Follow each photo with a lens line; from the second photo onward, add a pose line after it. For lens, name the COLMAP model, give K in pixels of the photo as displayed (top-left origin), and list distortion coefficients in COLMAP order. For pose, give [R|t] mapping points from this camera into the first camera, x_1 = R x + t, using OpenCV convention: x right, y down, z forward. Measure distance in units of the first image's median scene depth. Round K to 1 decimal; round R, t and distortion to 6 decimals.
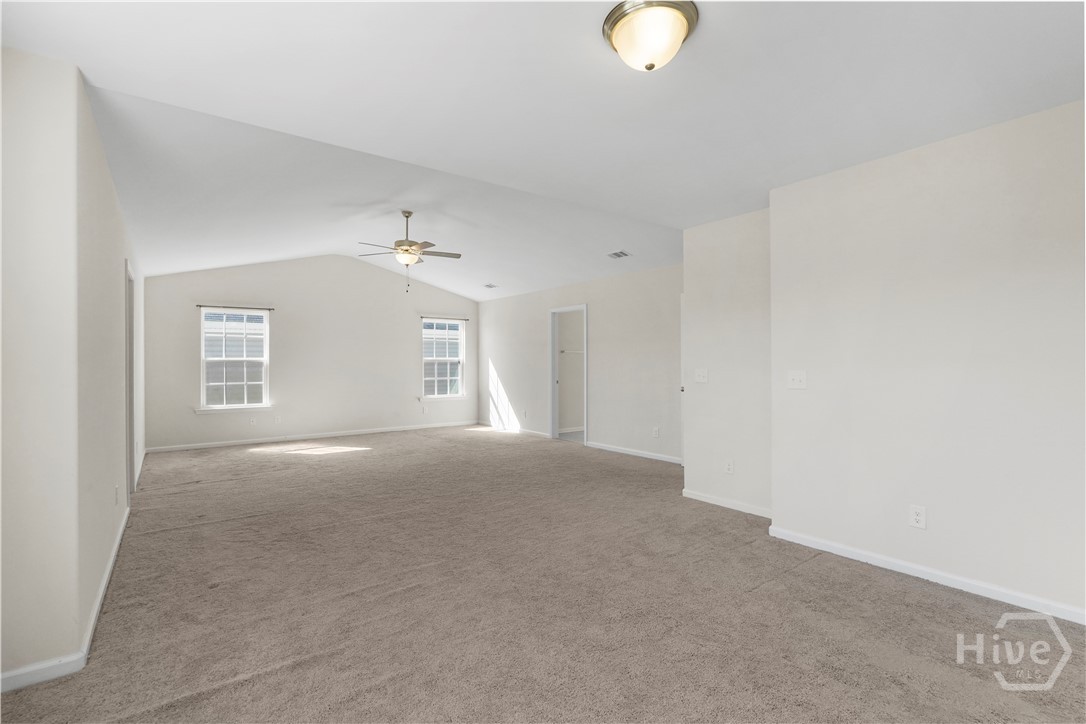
lens RADIAL K [[506.2, 0, 533.3], [0, 506.2, 364.5], [0, 0, 1]] dist [-0.002765, 0.000702]
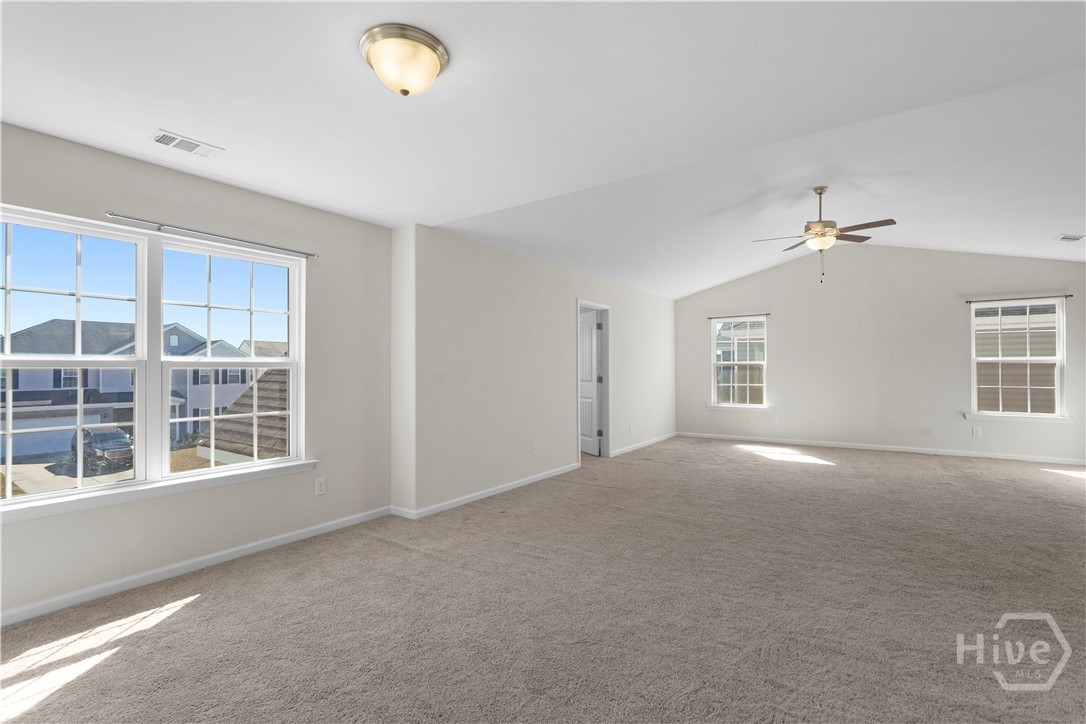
lens RADIAL K [[506.2, 0, 533.3], [0, 506.2, 364.5], [0, 0, 1]] dist [-0.002765, 0.000702]
pose [[0.308059, -0.006177, -0.951347, 0.400637], [0.002126, 0.999981, -0.005804, -0.001984], [0.951365, -0.000234, 0.308067, 0.278949]]
